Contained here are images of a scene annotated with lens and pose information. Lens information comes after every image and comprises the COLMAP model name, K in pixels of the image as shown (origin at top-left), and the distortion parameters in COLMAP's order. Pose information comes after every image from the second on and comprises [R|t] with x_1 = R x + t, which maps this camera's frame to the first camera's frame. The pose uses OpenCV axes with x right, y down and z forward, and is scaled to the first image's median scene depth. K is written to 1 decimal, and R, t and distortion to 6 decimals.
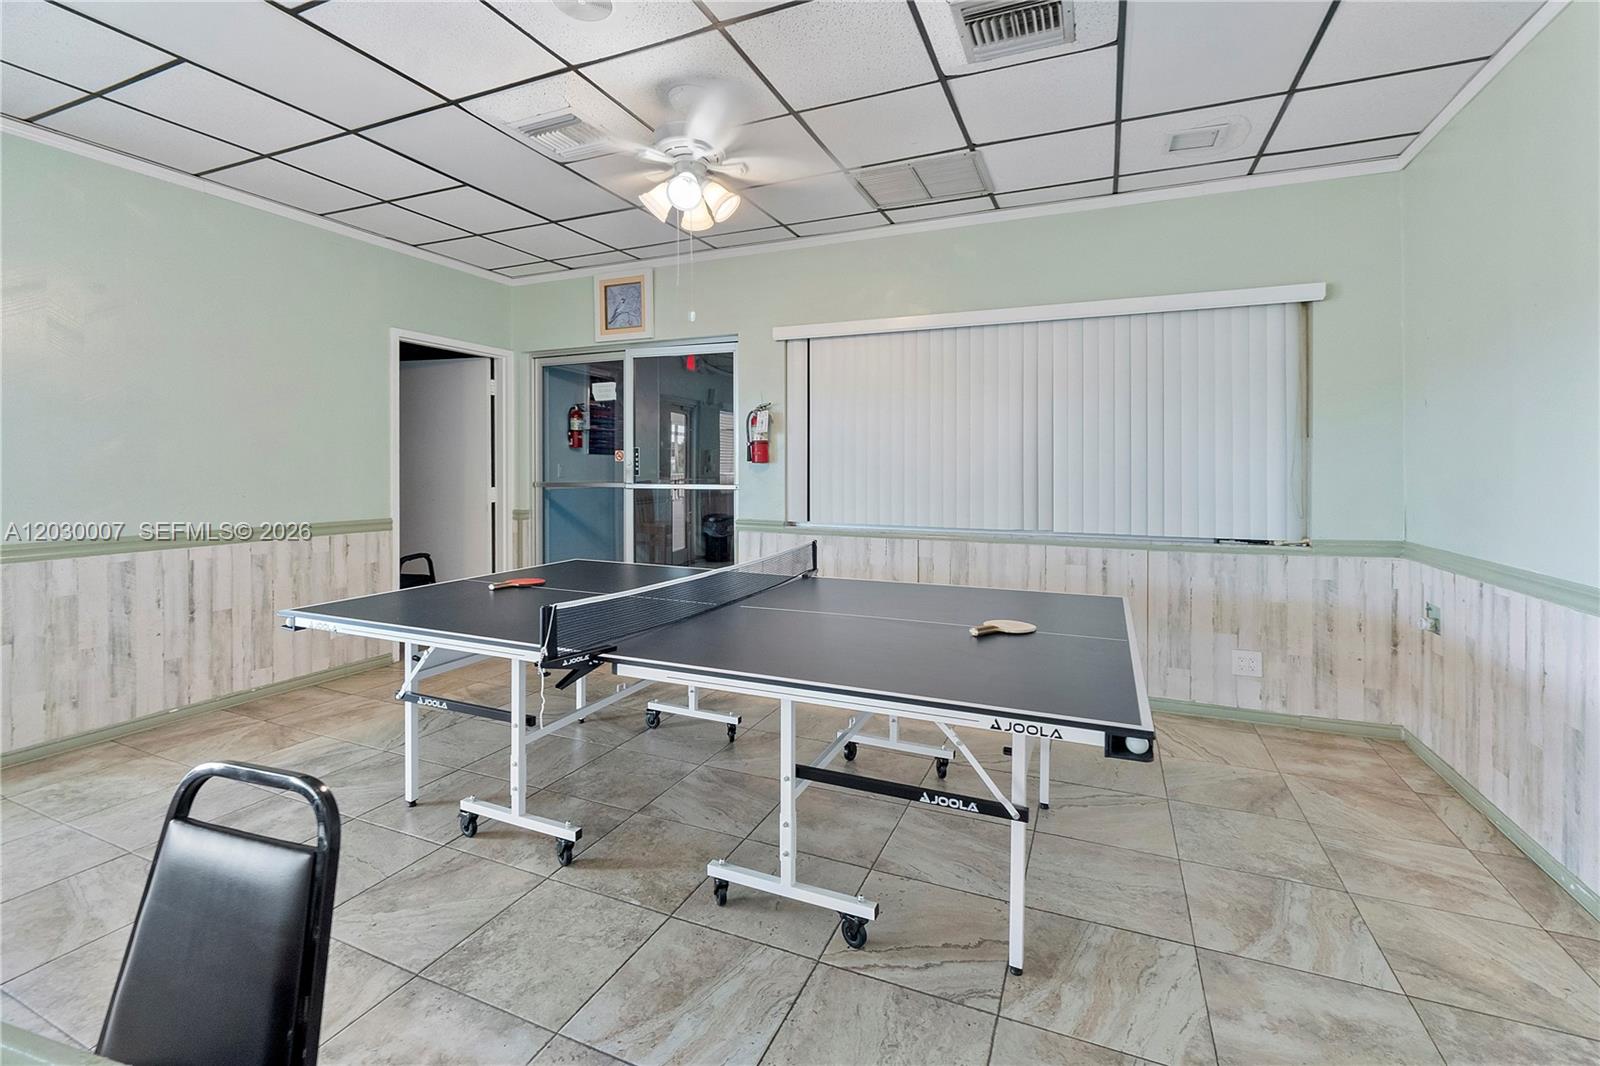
lens RADIAL K [[689.5, 0, 806.3], [0, 689.5, 461.0], [0, 0, 1]] dist [-0.010468, 0.001810]
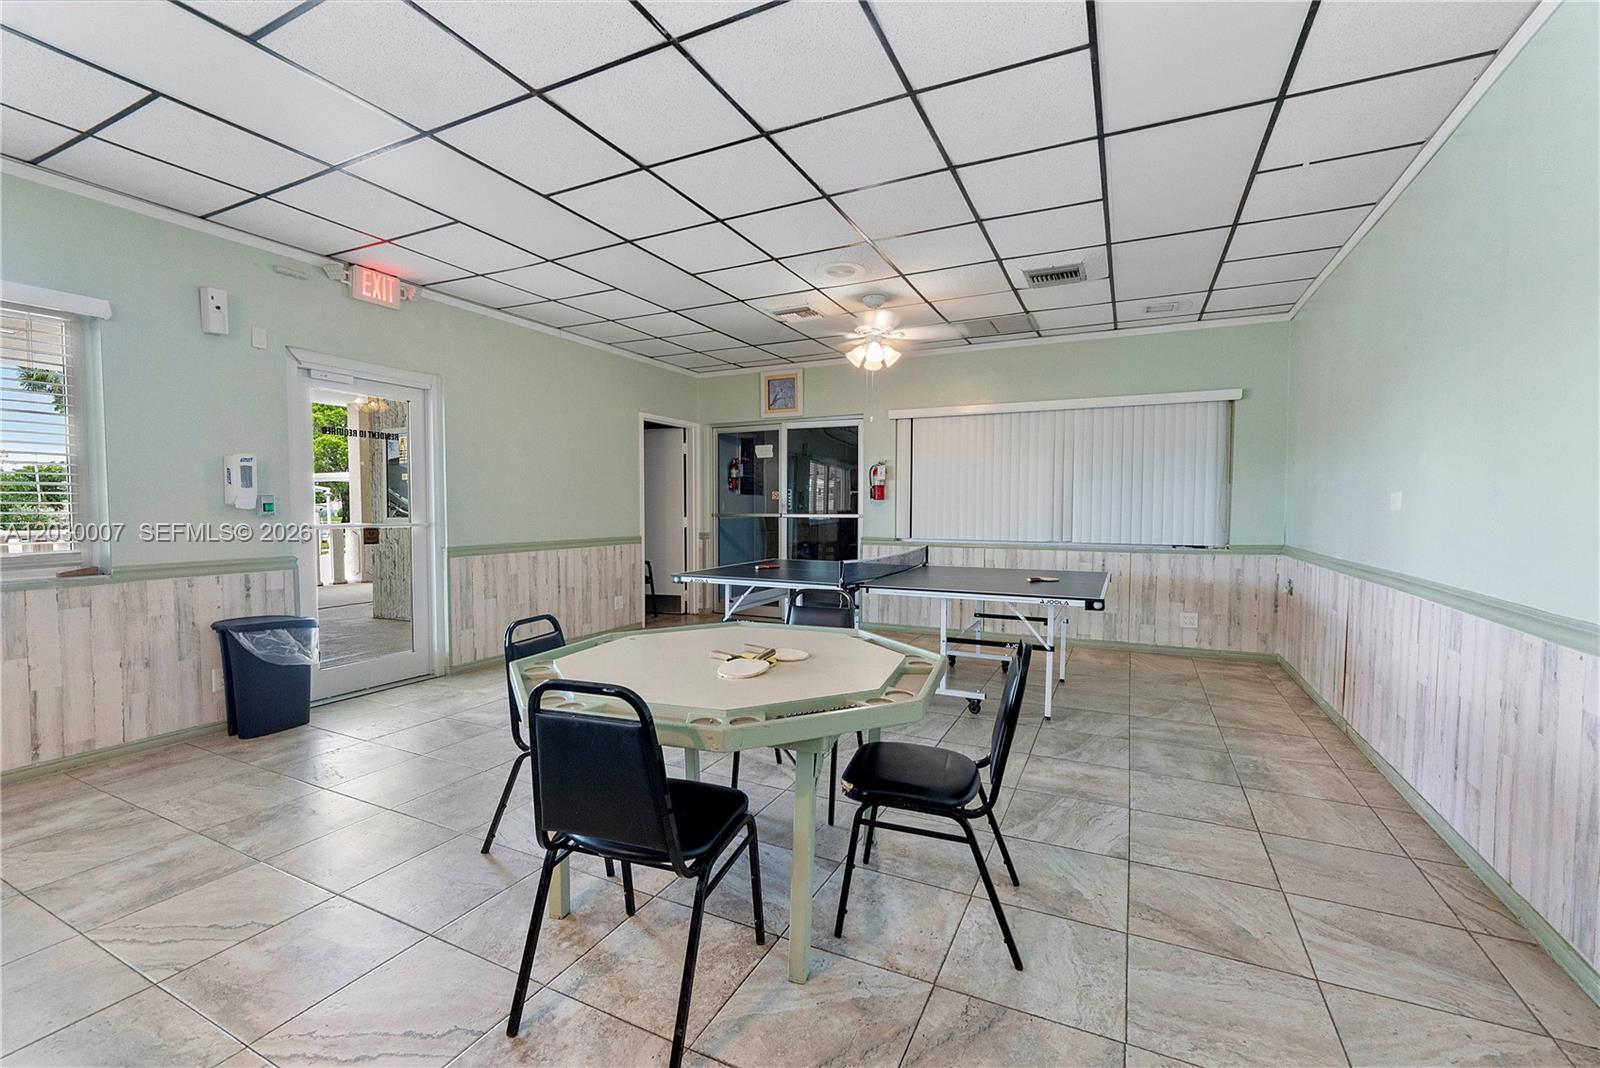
lens RADIAL K [[689.5, 0, 796.7], [0, 689.5, 542.1], [0, 0, 1]] dist [-0.010468, 0.001810]
pose [[0.998846, 0.001107, -0.048017, -0.225988], [0.001701, 0.998292, 0.058398, 0.009143], [0.047999, -0.058412, 0.997138, -0.695668]]
